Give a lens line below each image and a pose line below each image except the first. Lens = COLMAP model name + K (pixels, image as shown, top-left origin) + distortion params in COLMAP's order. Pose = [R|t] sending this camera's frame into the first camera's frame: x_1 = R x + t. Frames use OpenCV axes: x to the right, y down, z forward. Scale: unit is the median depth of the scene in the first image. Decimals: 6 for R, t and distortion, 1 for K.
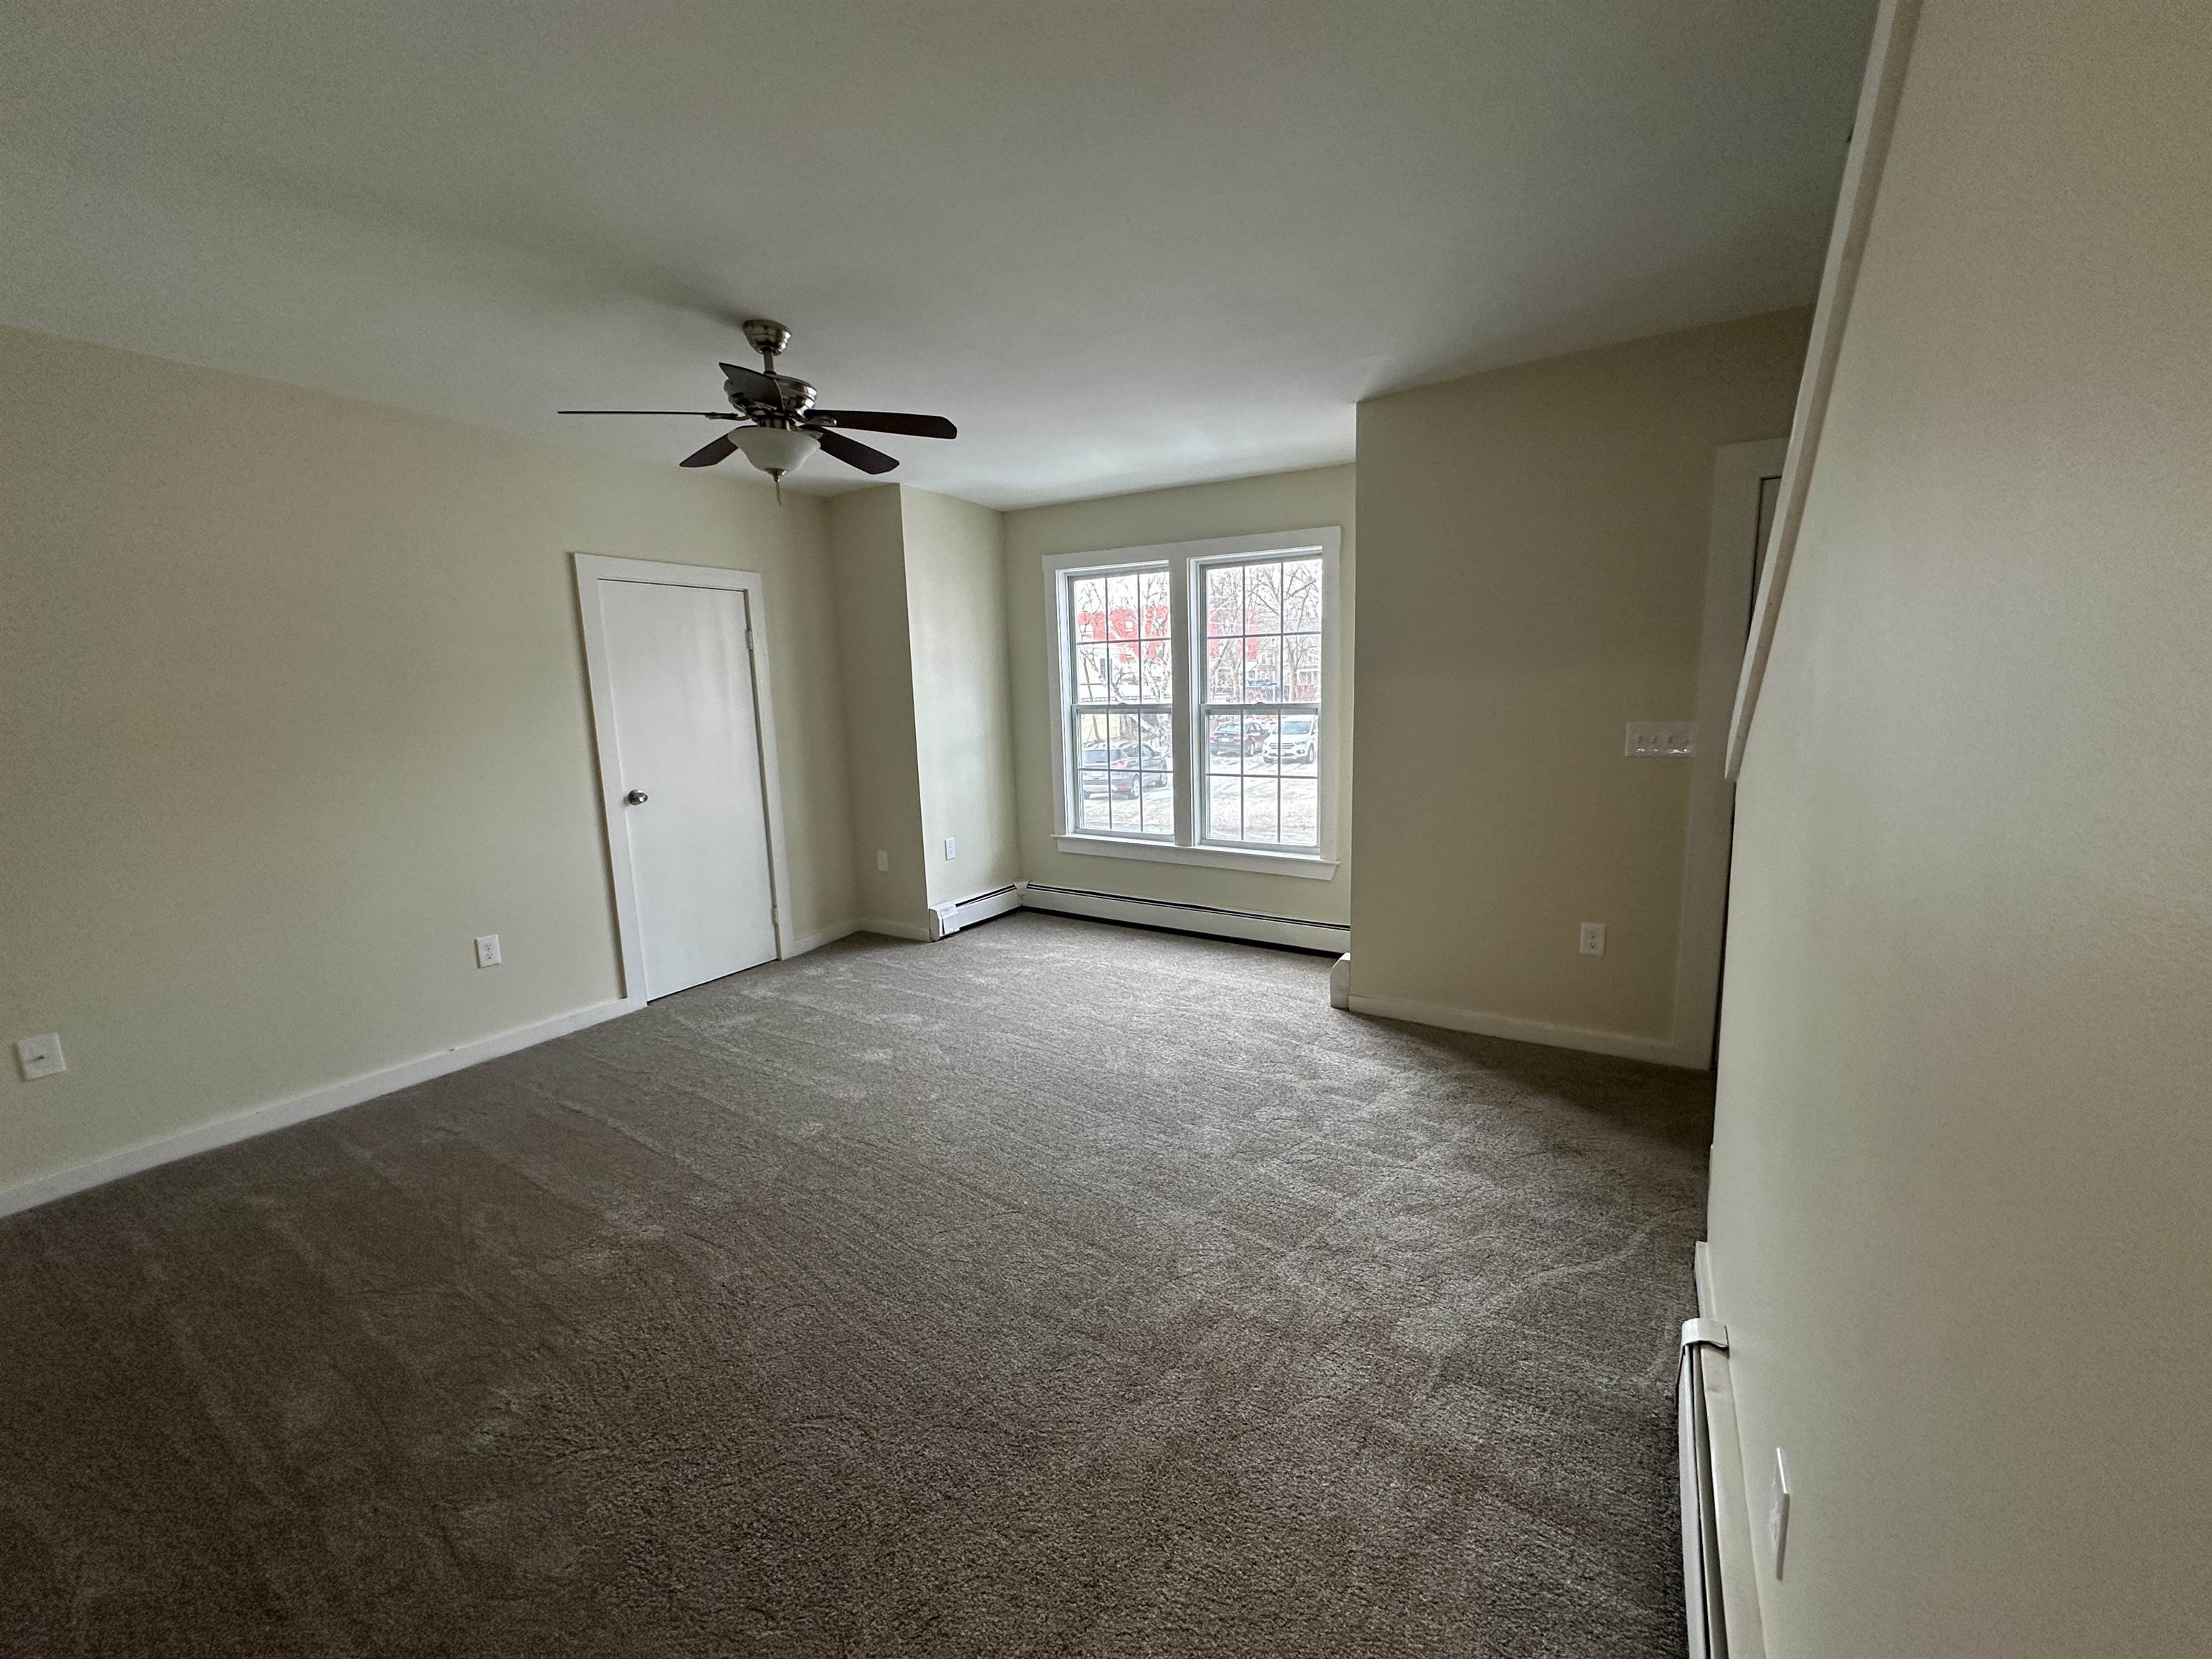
lens RADIAL K [[874.2, 0, 1106.0], [0, 874.2, 829.5], [0, 0, 1]] dist [0.001746, 0.000065]
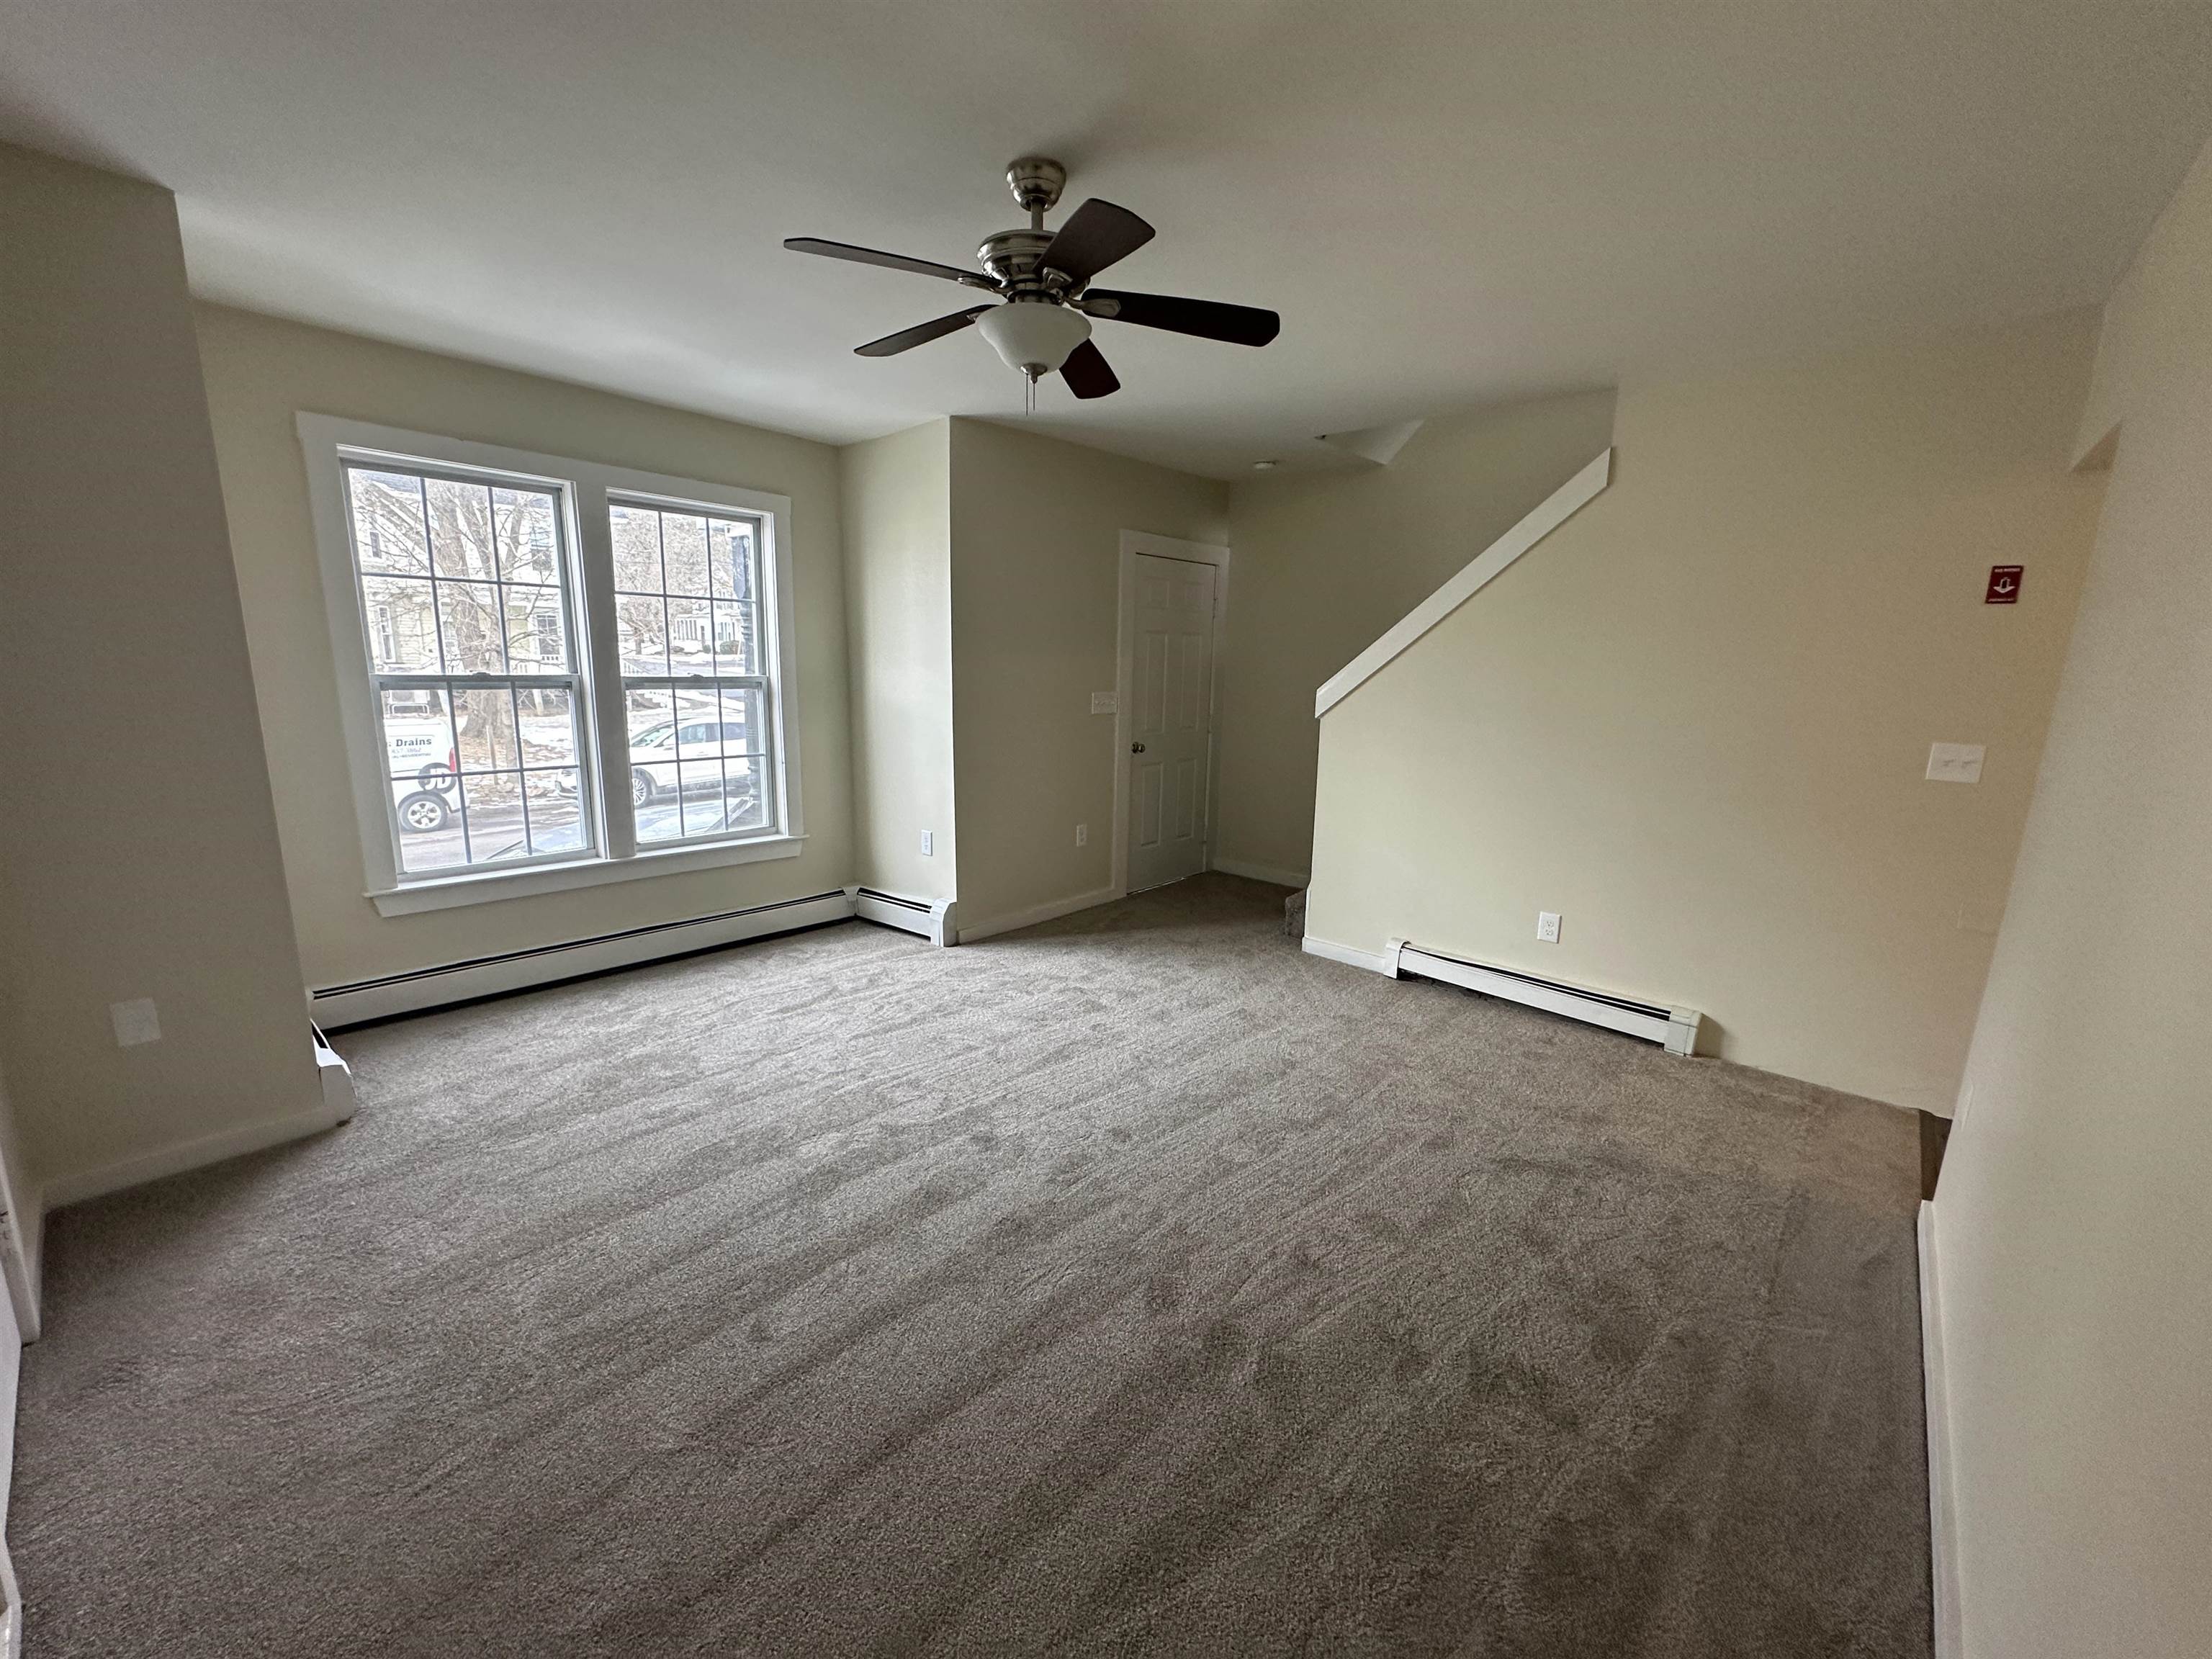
lens RADIAL K [[874.2, 0, 1106.0], [0, 874.2, 829.5], [0, 0, 1]] dist [0.001746, 0.000065]
pose [[0.194426, -0.163461, 0.967202, -0.882771], [0.131377, 0.981473, 0.139464, -0.089329], [-0.972079, 0.099953, 0.212299, 0.617966]]
